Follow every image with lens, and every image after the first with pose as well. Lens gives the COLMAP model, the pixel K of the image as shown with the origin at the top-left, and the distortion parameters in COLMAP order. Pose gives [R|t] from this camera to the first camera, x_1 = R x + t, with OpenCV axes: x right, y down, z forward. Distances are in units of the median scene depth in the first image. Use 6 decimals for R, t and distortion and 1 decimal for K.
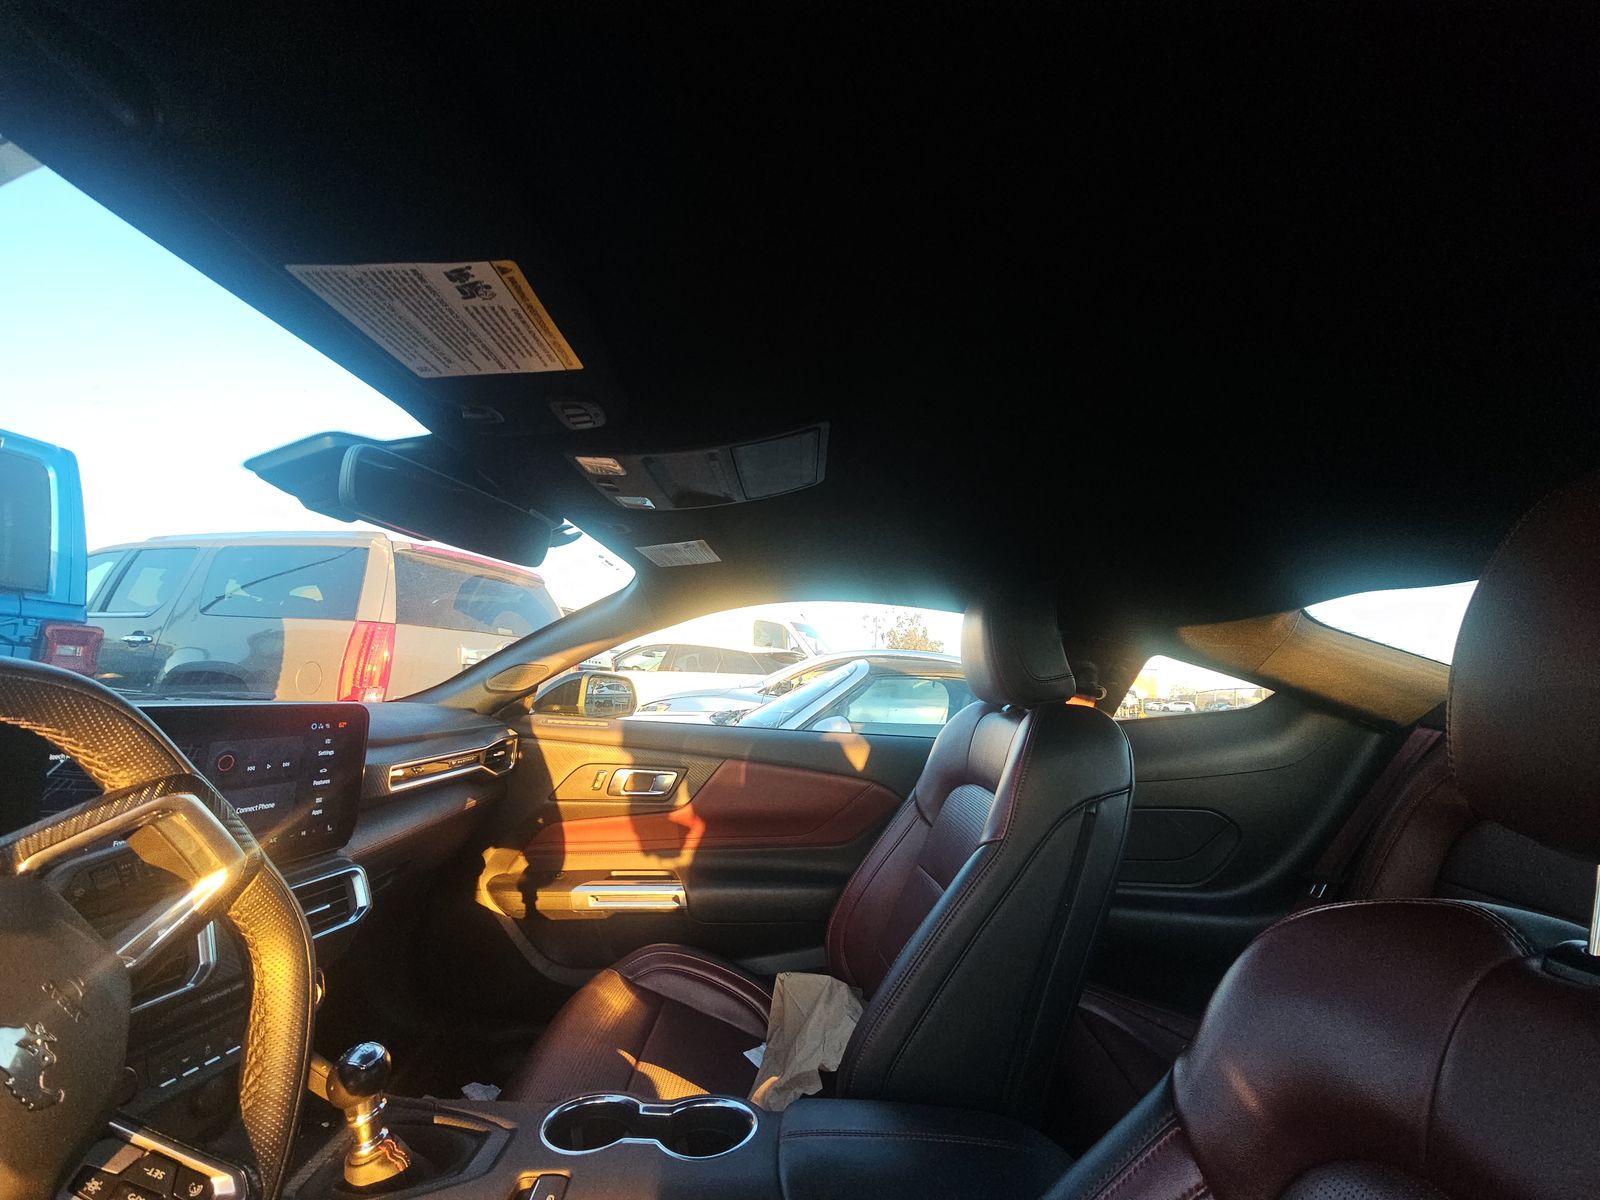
lens RADIAL K [[649.5, 0, 794.9], [0, 649.5, 587.6], [0, 0, 1]] dist [0.005826, -0.006290]
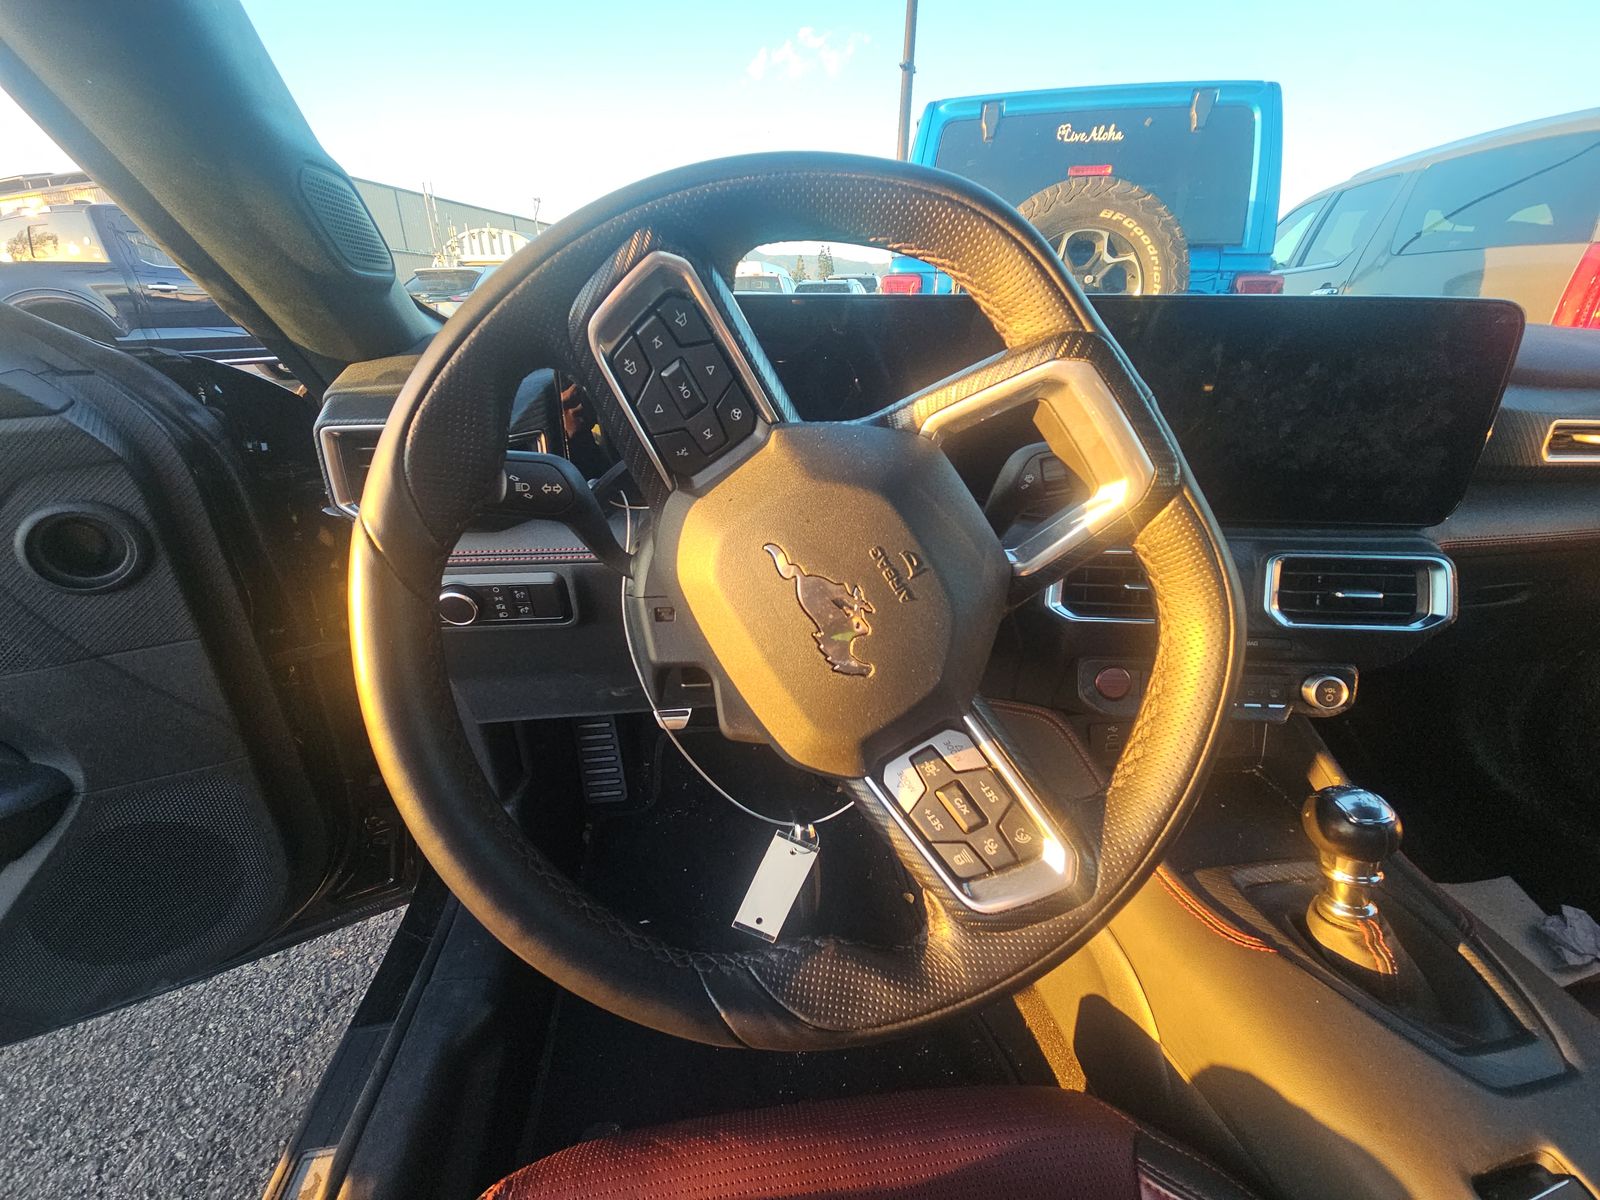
lens RADIAL K [[649.5, 0, 790.7], [0, 649.5, 588.0], [0, 0, 1]] dist [0.005826, -0.006290]
pose [[0.116176, 0.337471, -0.934139, -0.073399], [0.150381, 0.923689, 0.352398, 0.075294], [0.981778, -0.181417, 0.056562, 0.184111]]
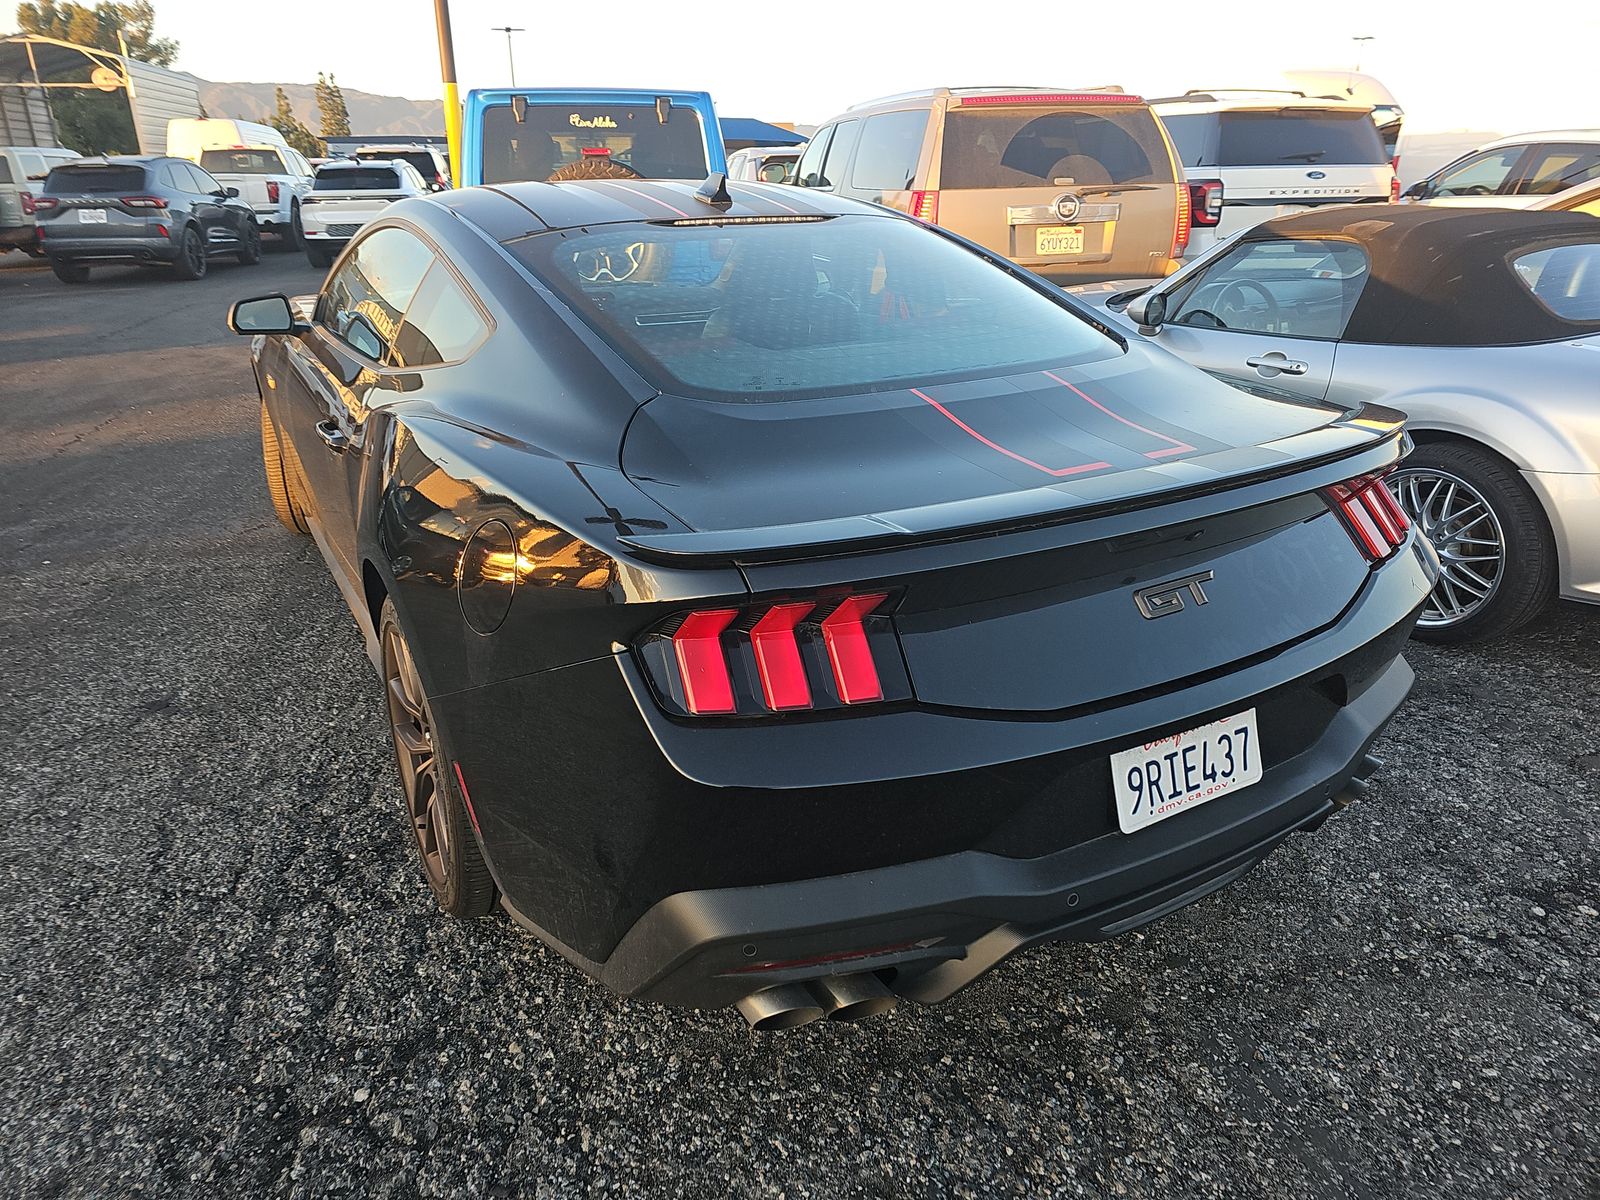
lens RADIAL K [[1070.4, 0, 788.3], [0, 1070.4, 596.5], [0, 0, 1]] dist [0.023092, -0.011359]
pose [[0.510548, 0.257312, -0.820446, 2.527093], [0.165978, 0.906736, 0.387660, -0.189092], [0.843678, -0.334095, 0.420224, -0.479102]]
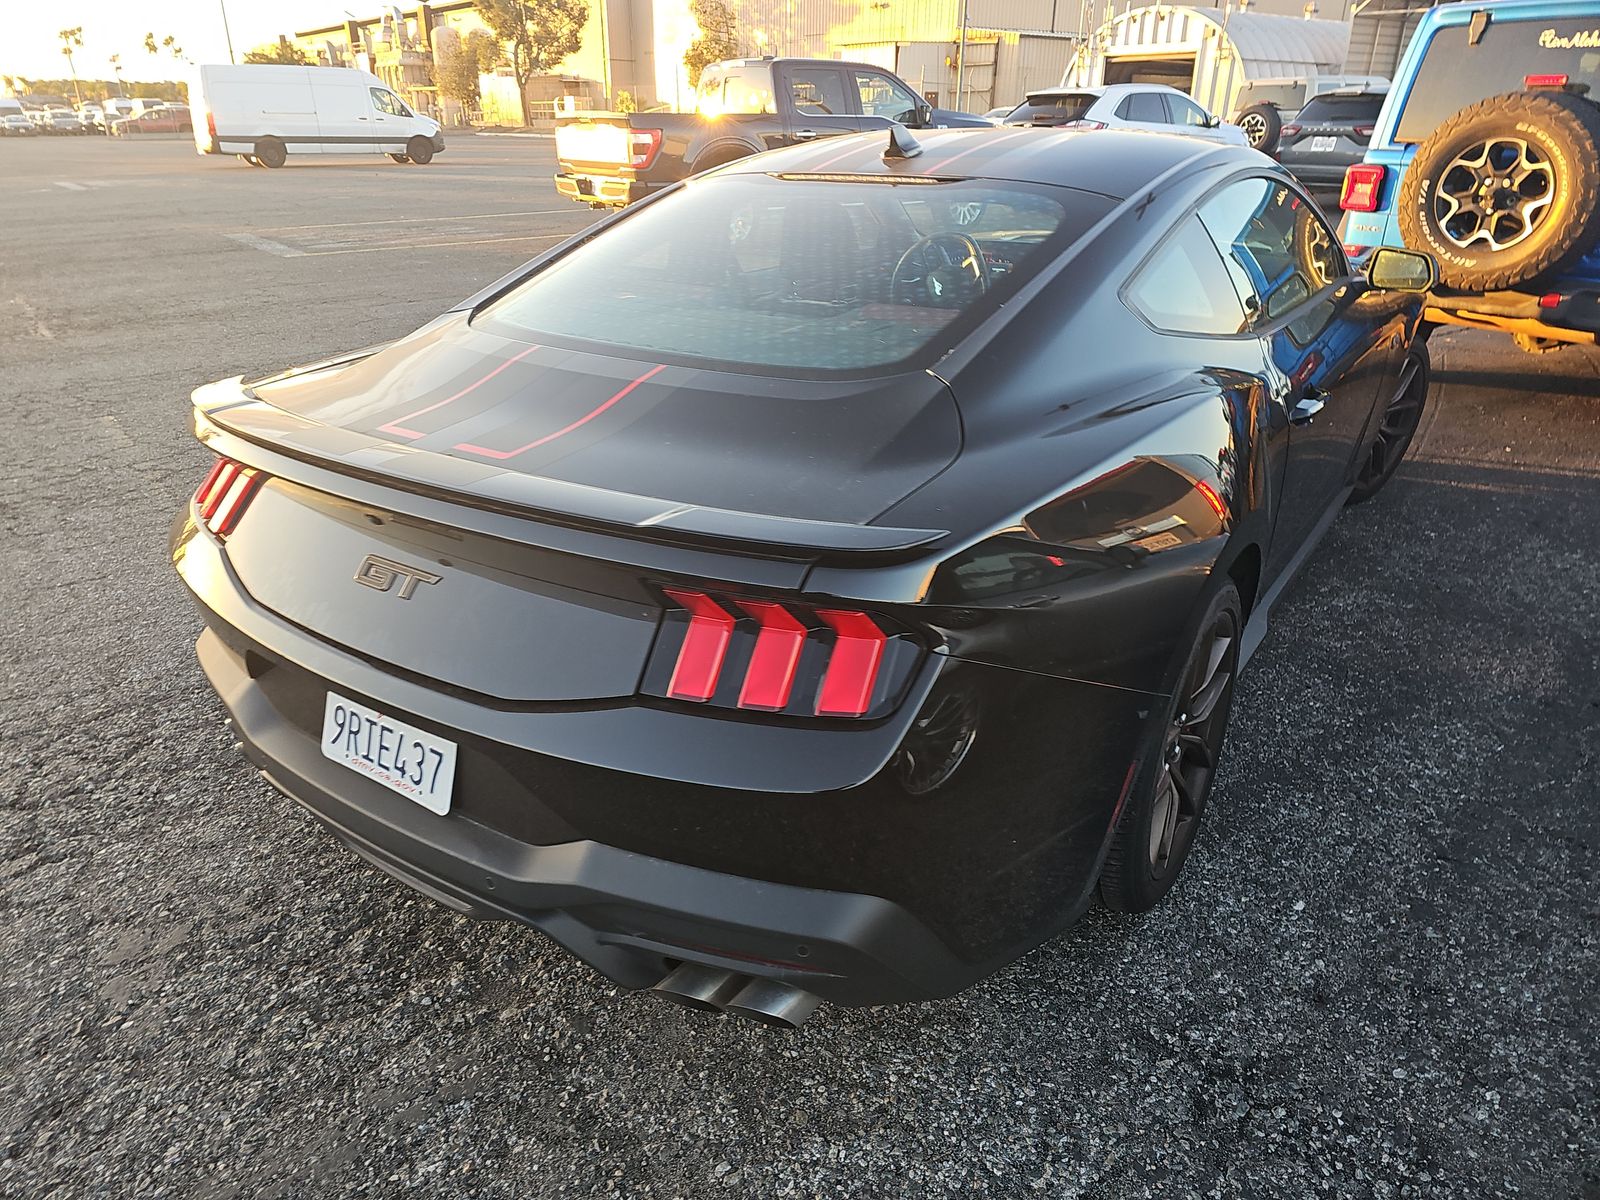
lens RADIAL K [[1070.4, 0, 770.6], [0, 1070.4, 599.8], [0, 0, 1]] dist [0.023092, -0.011359]
pose [[-0.566679, 0.293604, -0.769852, 2.456987], [0.096737, 0.951602, 0.291713, 0.075019], [0.818240, 0.090834, -0.567655, 1.551196]]
